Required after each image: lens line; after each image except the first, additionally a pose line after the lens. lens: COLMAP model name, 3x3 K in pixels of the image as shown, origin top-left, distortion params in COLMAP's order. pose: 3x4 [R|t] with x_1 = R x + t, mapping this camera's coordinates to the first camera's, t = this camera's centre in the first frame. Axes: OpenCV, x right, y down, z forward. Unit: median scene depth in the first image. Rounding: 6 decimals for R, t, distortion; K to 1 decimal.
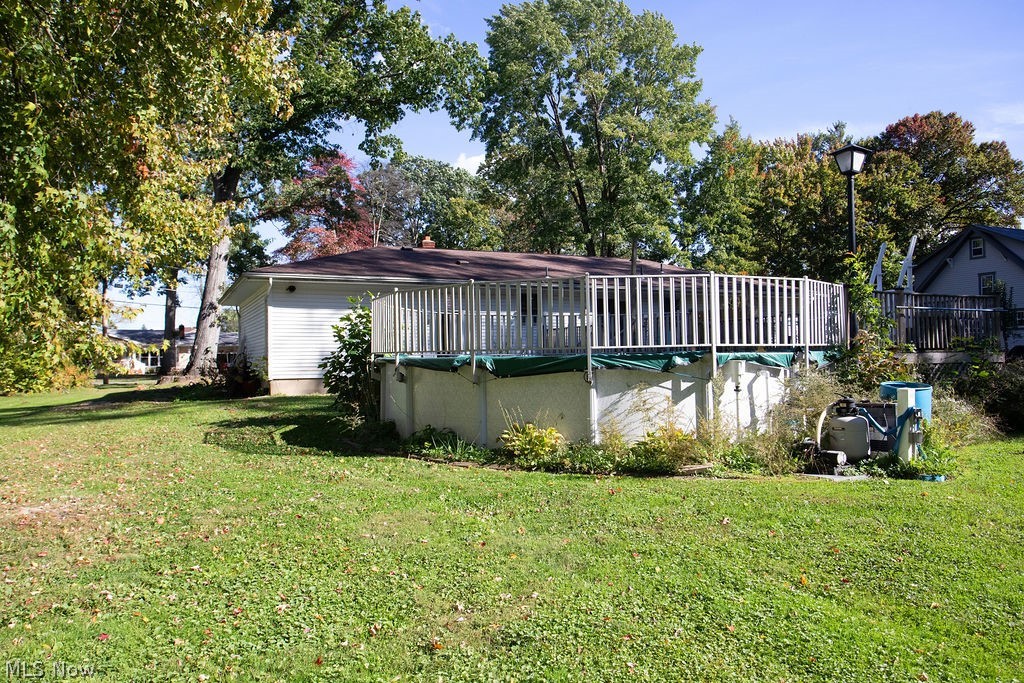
lens RADIAL K [[791.9, 0, 511.2], [0, 791.9, 343.6], [0, 0, 1]] dist [0.004010, 0.001113]
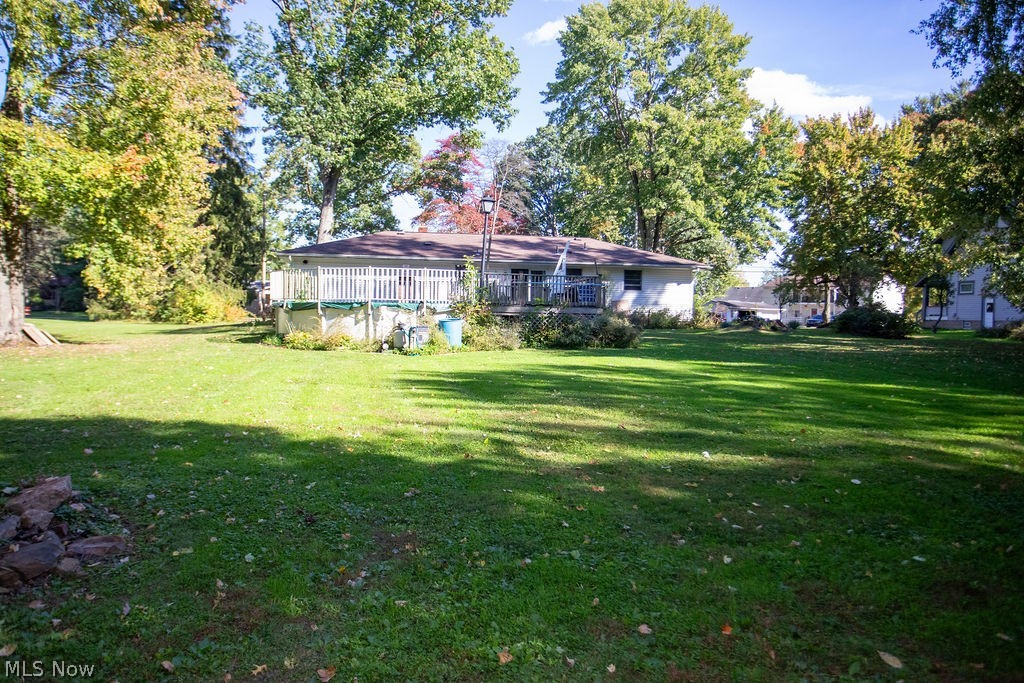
lens RADIAL K [[788.3, 0, 512.7], [0, 788.3, 340.9], [0, 0, 1]] dist [-0.007346, -0.000740]
pose [[0.967375, 0.036828, -0.250656, 0.761173], [-0.022732, 0.998005, 0.058902, -0.013403], [0.252325, -0.051282, 0.966283, -0.675695]]
